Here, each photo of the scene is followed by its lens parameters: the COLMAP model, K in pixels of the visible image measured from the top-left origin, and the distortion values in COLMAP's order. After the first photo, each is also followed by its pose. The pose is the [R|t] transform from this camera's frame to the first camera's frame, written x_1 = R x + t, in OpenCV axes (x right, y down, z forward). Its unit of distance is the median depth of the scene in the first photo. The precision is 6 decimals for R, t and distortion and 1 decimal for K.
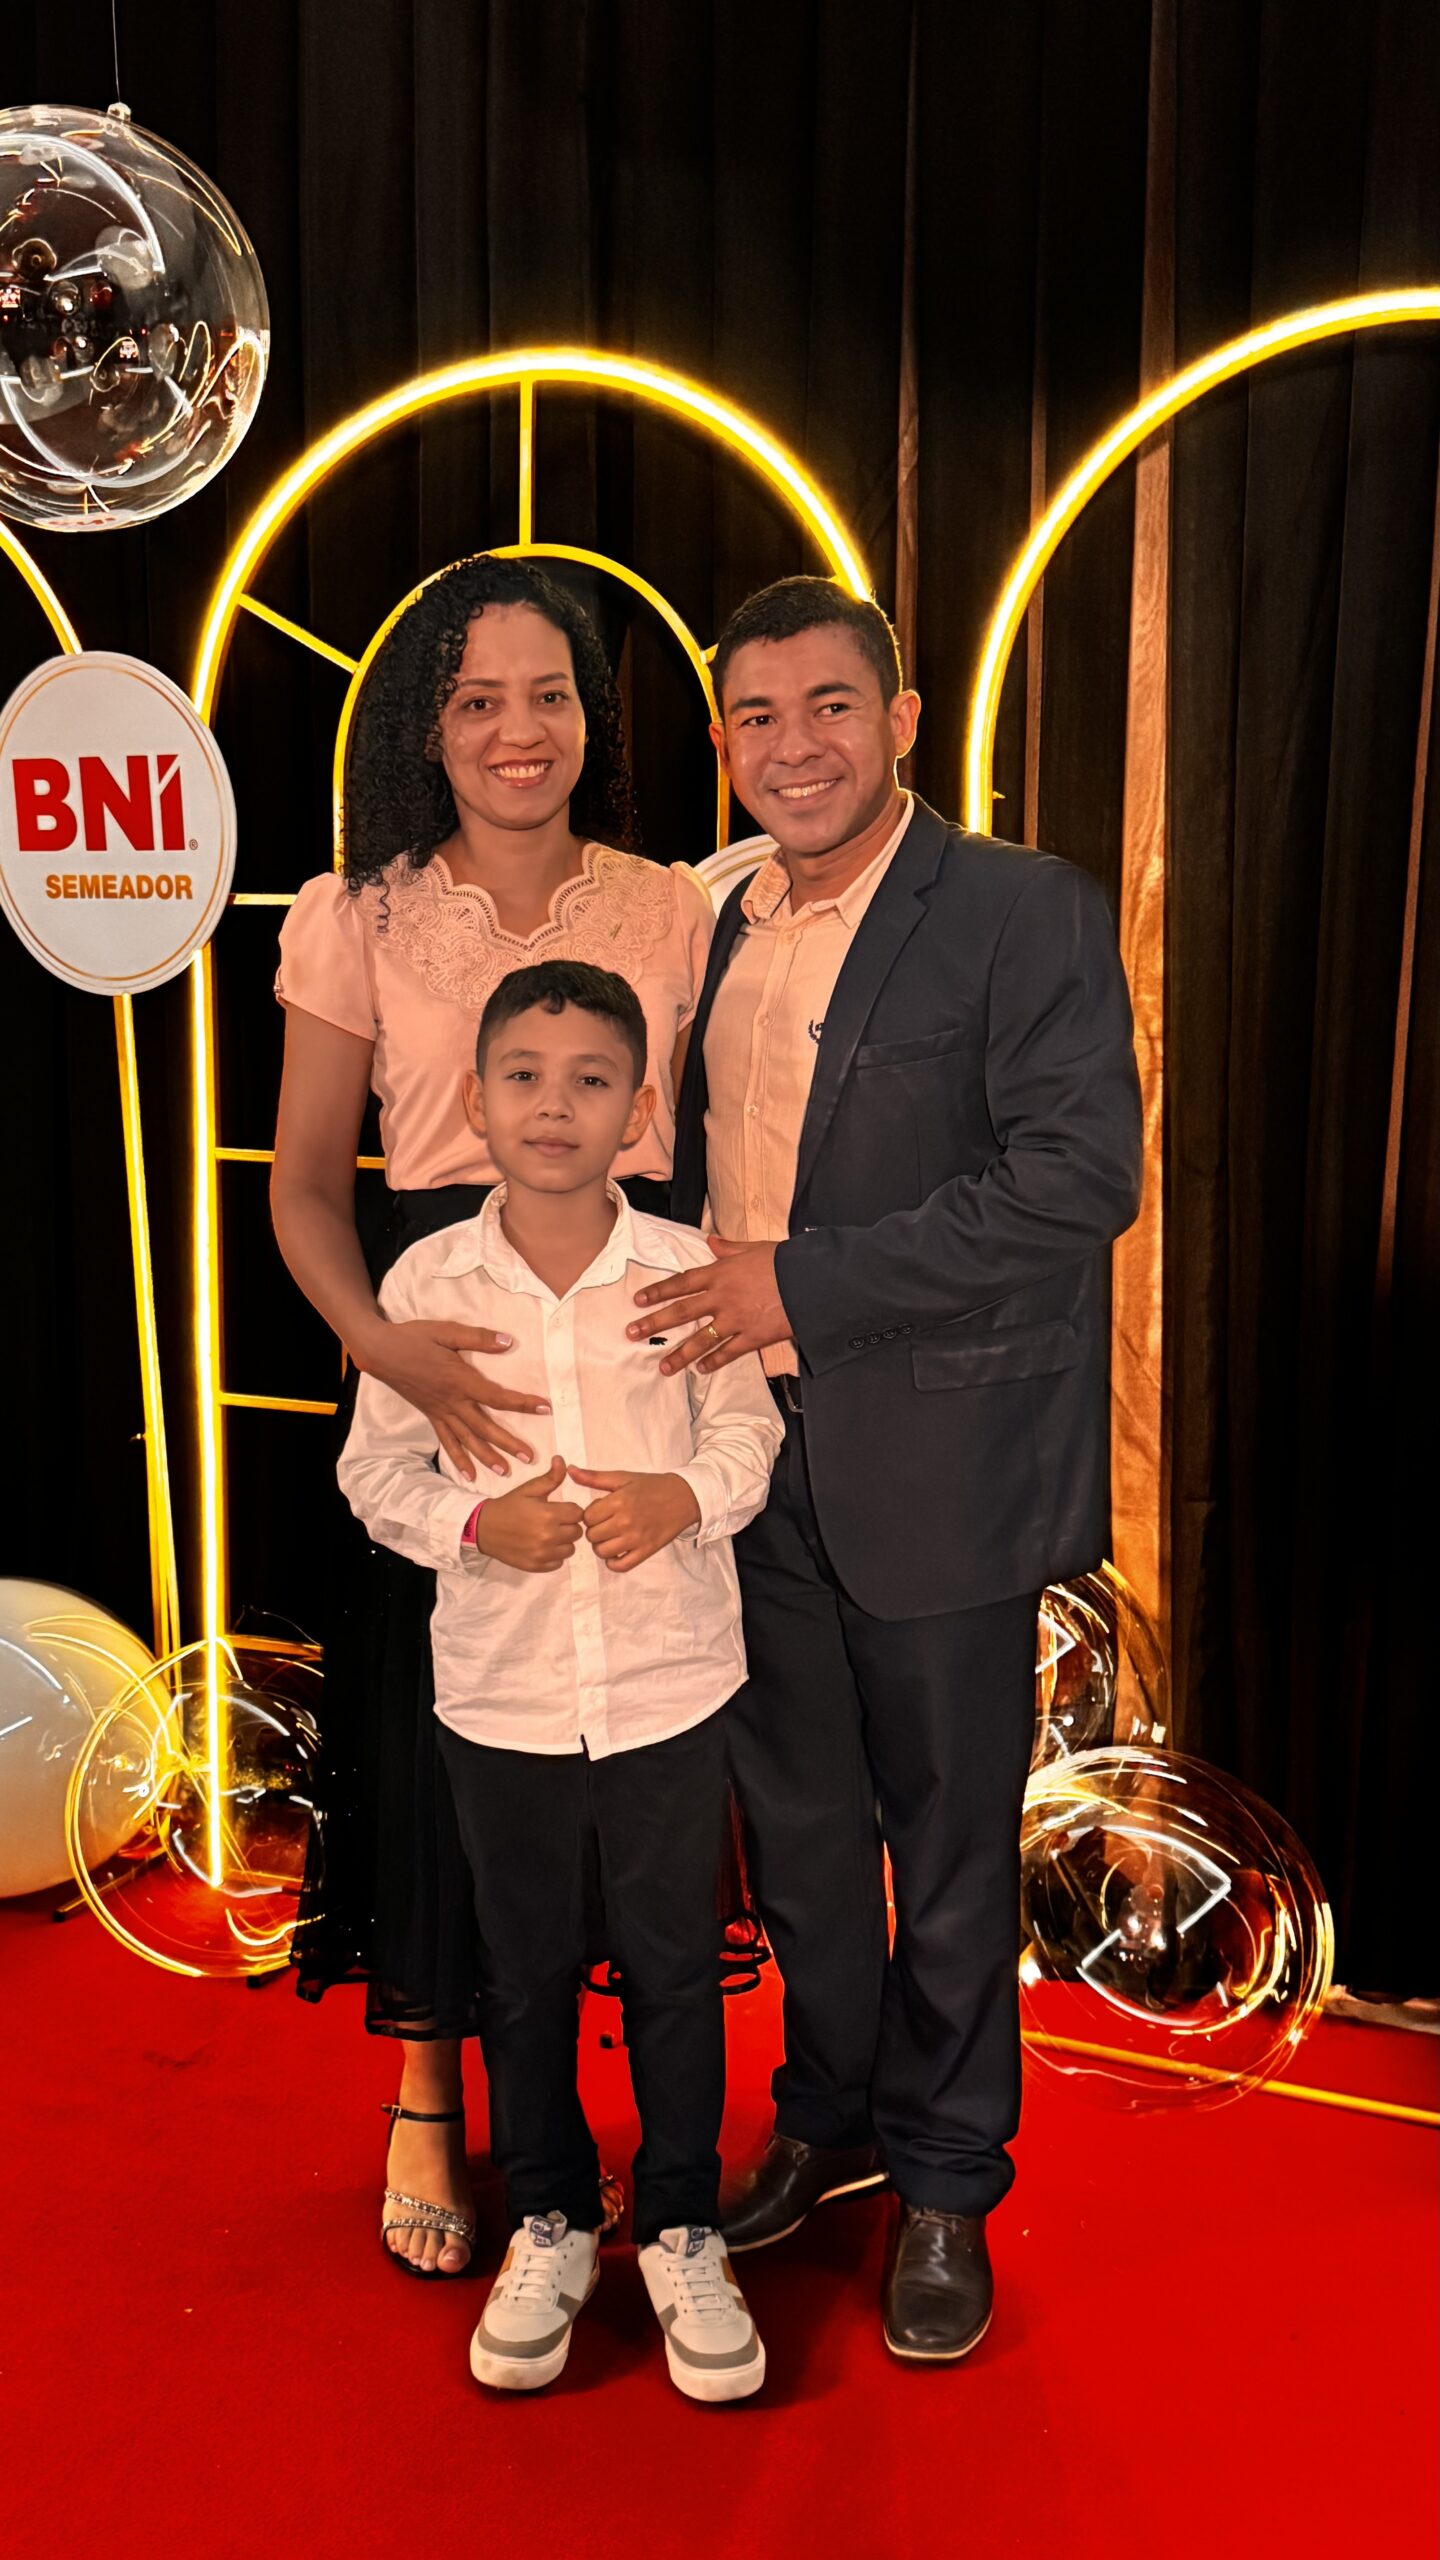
lens RADIAL K [[2407.0, 0, 742.2], [0, 2407.0, 1329.9], [0, 0, 1]] dist [0.051654, 0.000000]
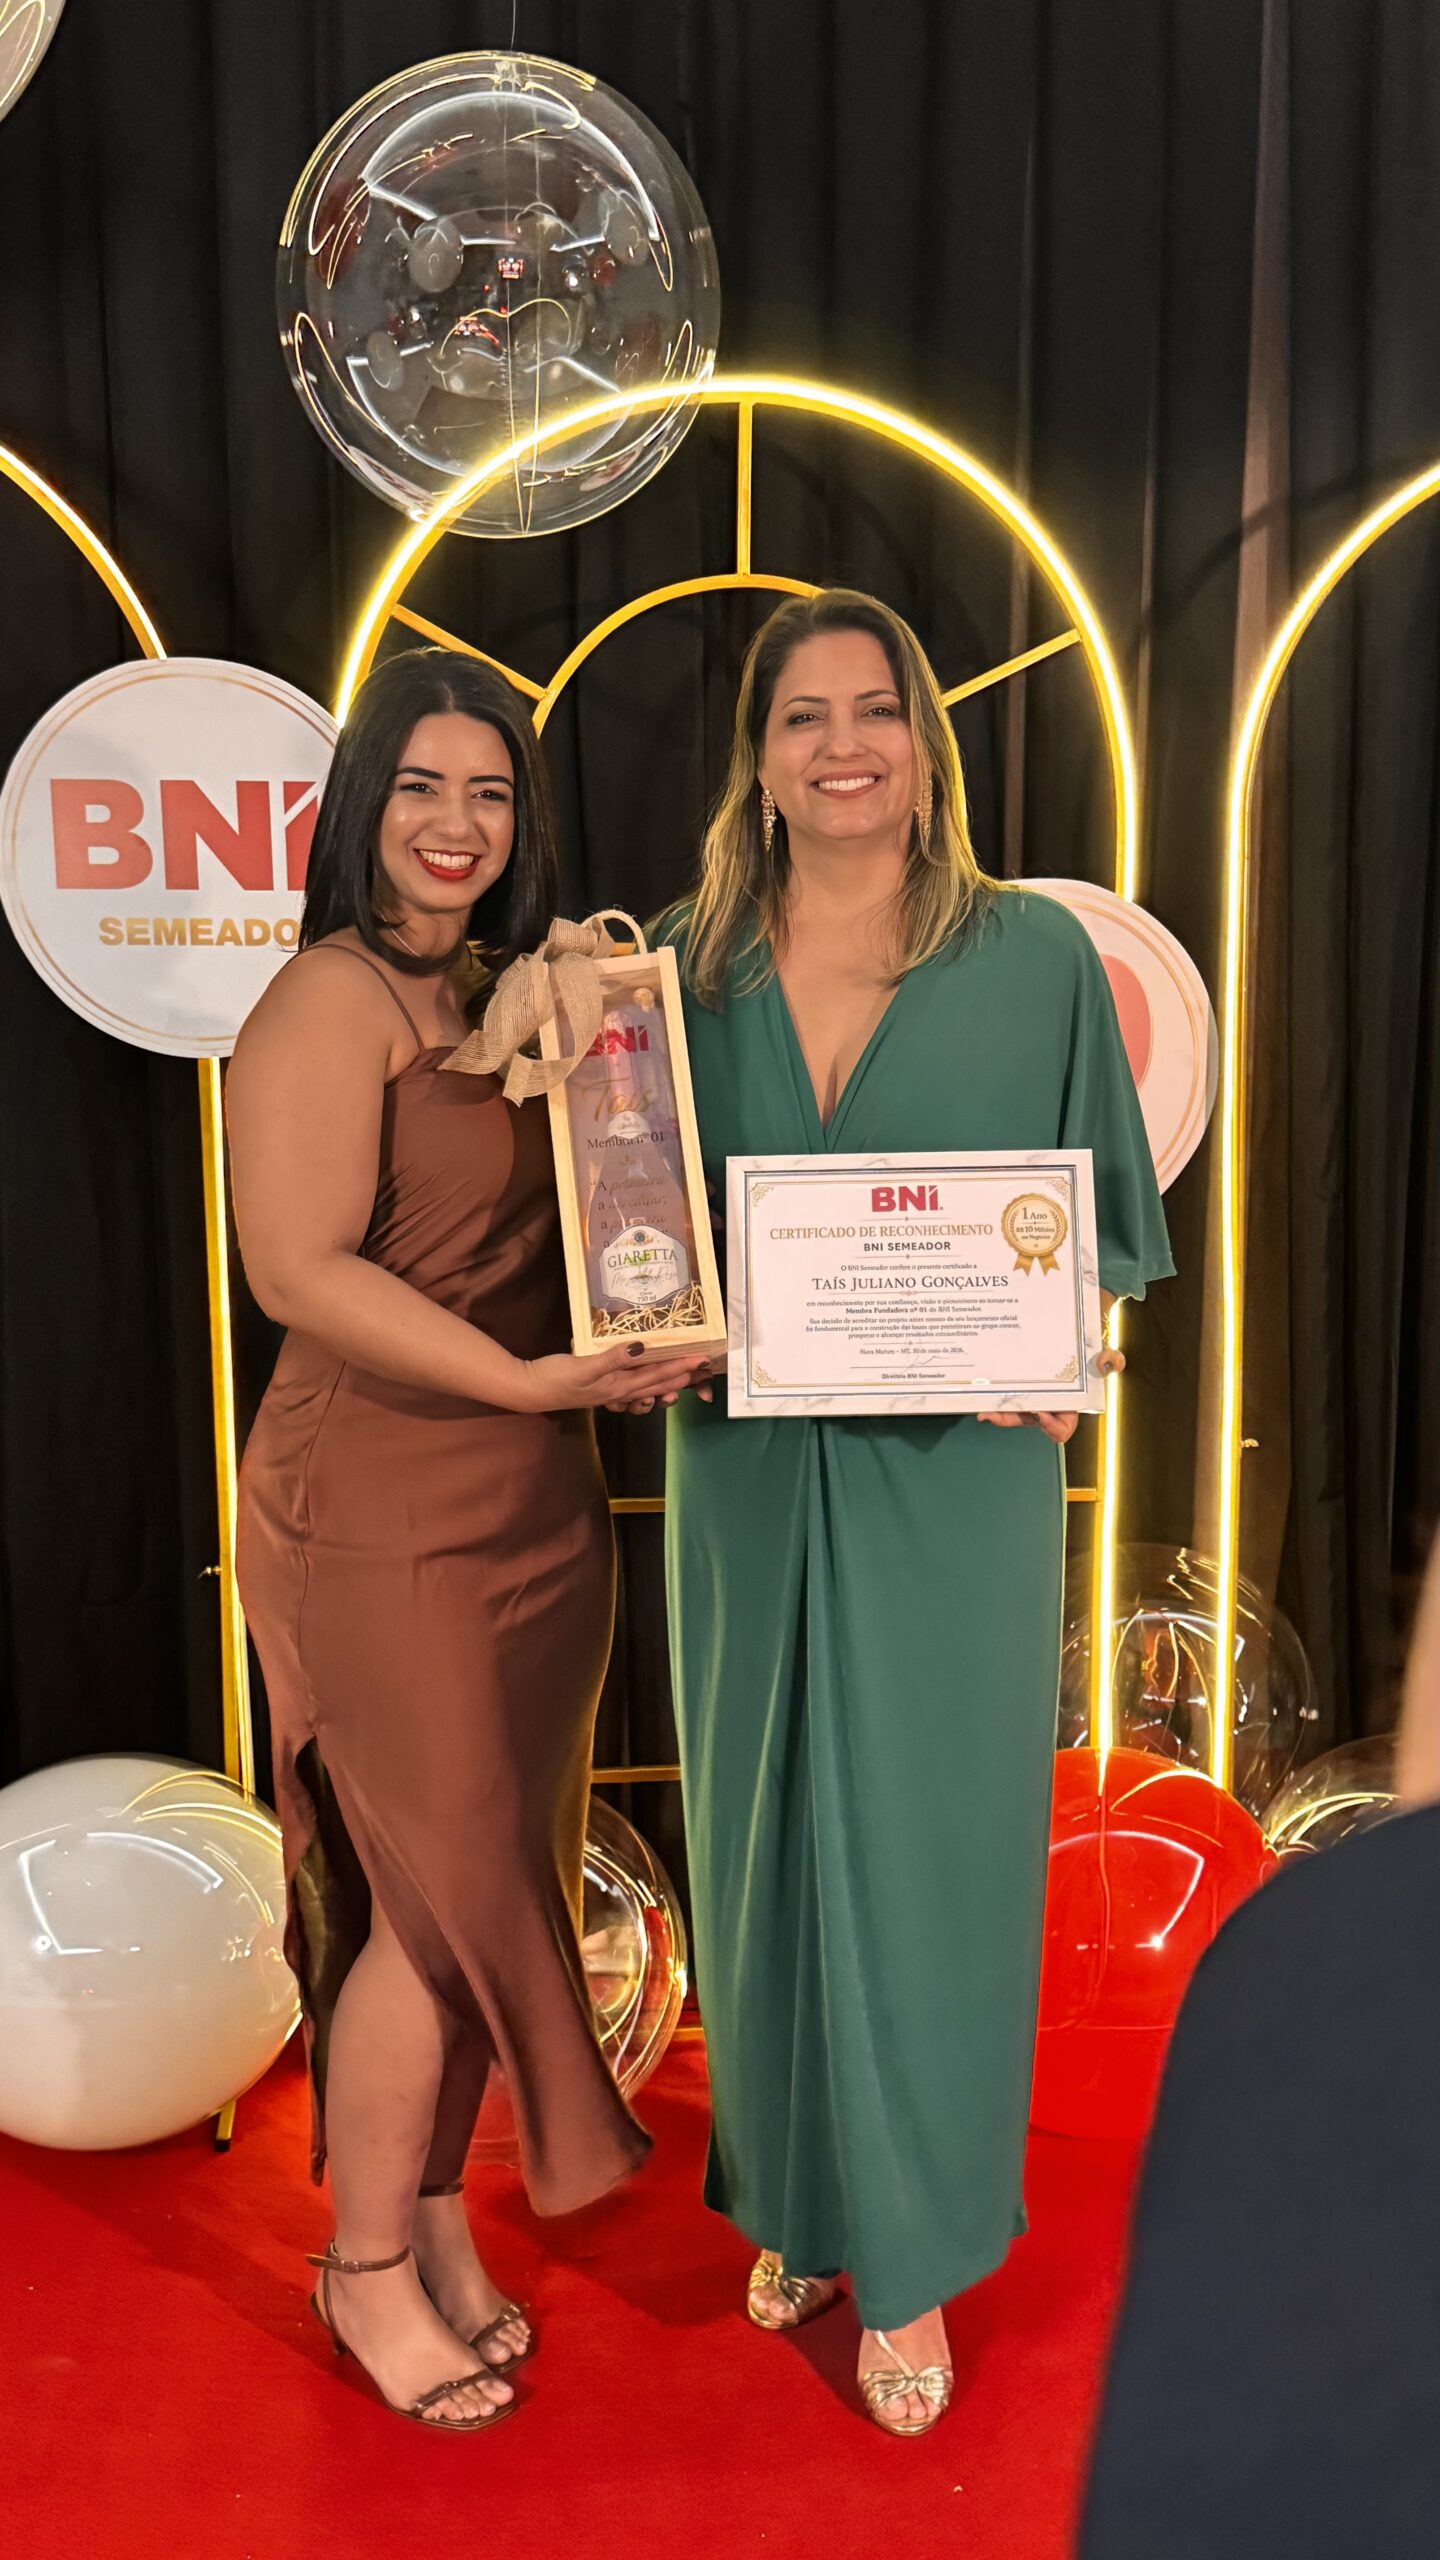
lens RADIAL K [[2407.0, 0, 736.3], [0, 2407.0, 1292.2], [0, 0, 1]] dist [0.051654, 0.000000]
pose [[0.871930, -0.071280, 0.484414, -0.525100], [0.086293, 0.996232, -0.008733, -0.033056], [-0.481966, 0.049416, 0.874795, 0.171101]]
